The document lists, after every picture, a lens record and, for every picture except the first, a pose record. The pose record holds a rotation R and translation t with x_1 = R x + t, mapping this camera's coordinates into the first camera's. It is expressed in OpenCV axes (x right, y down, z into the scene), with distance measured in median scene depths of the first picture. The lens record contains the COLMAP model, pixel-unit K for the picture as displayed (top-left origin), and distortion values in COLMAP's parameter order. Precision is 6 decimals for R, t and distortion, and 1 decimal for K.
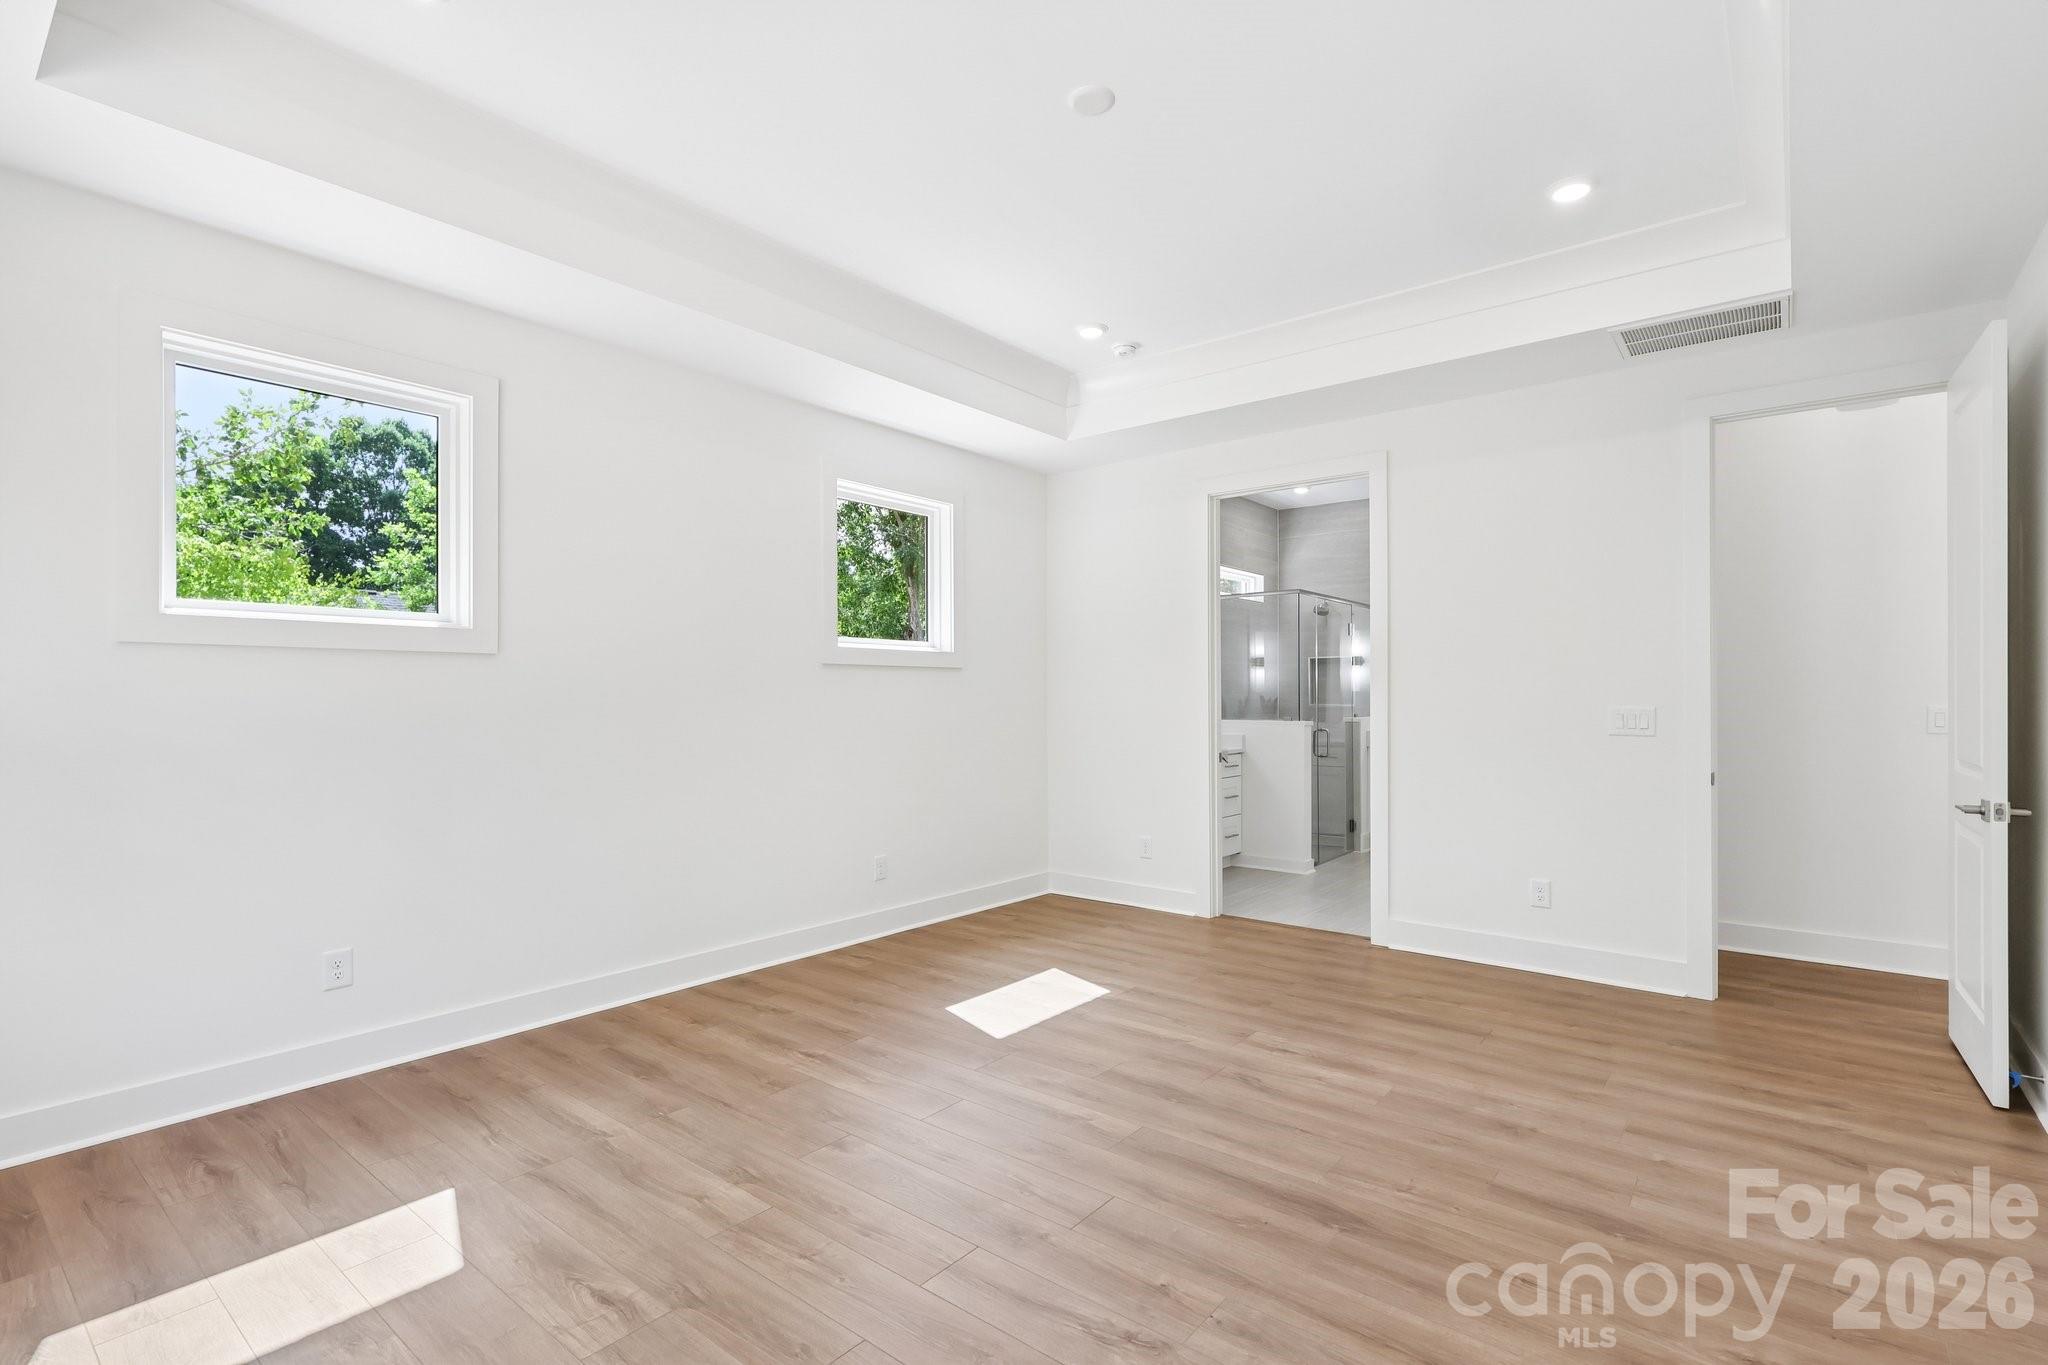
lens RADIAL K [[951.0, 0, 1018.1], [0, 951.0, 679.2], [0, 0, 1]] dist [0.001005, 0.000183]
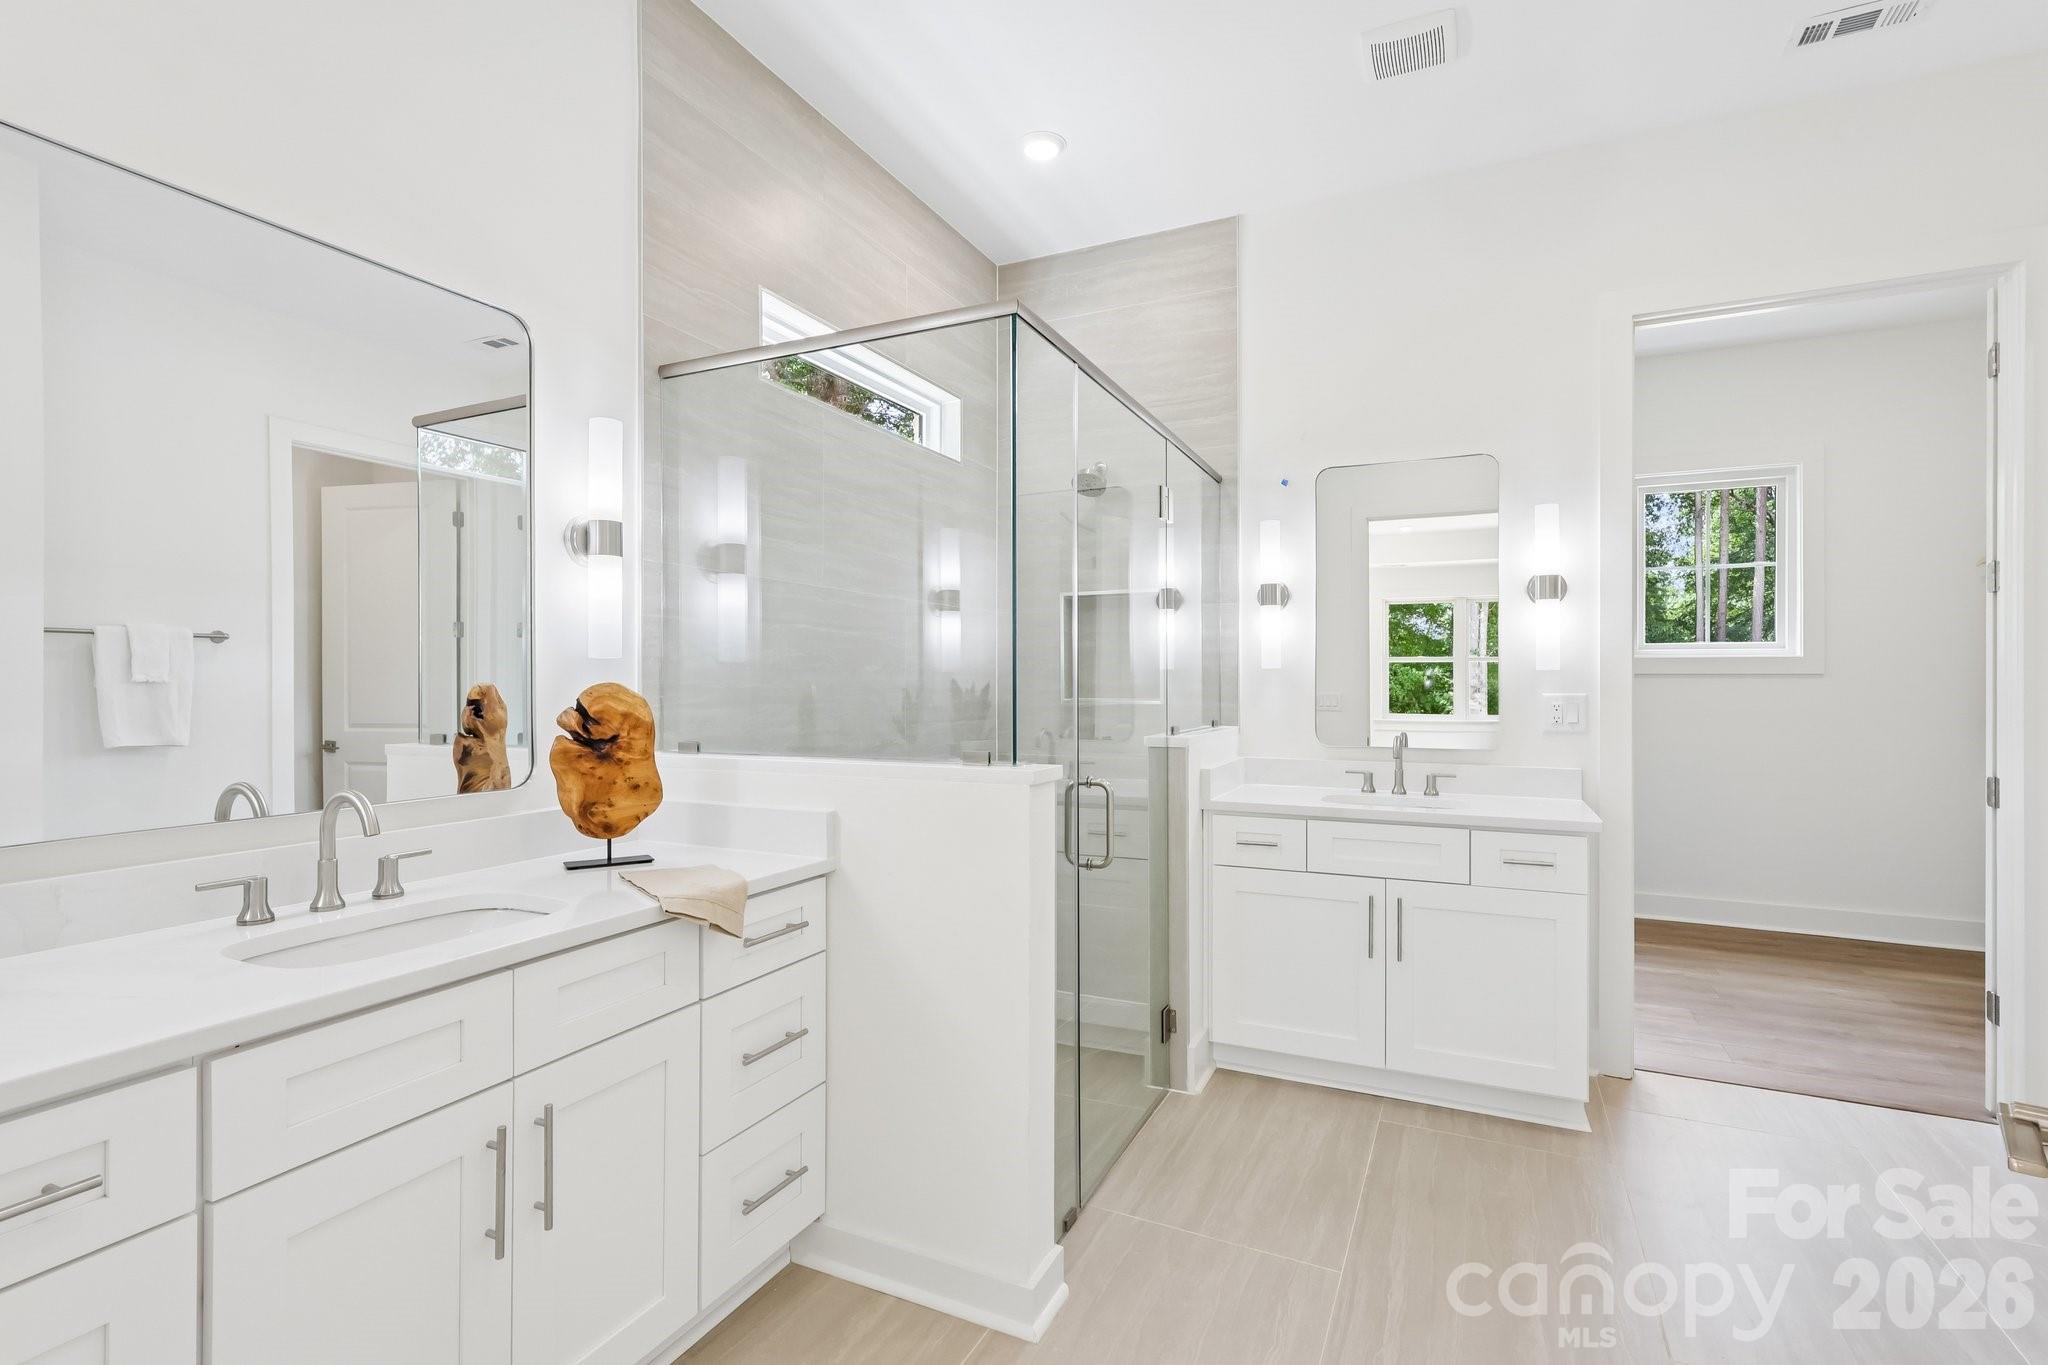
lens RADIAL K [[951.0, 0, 1023.0], [0, 951.0, 683.9], [0, 0, 1]] dist [0.001005, 0.000183]
pose [[0.969970, -0.001757, 0.243219, 0.283394], [-0.001575, 0.999908, 0.013506, 0.020595], [-0.243221, -0.013483, 0.969877, 0.897865]]
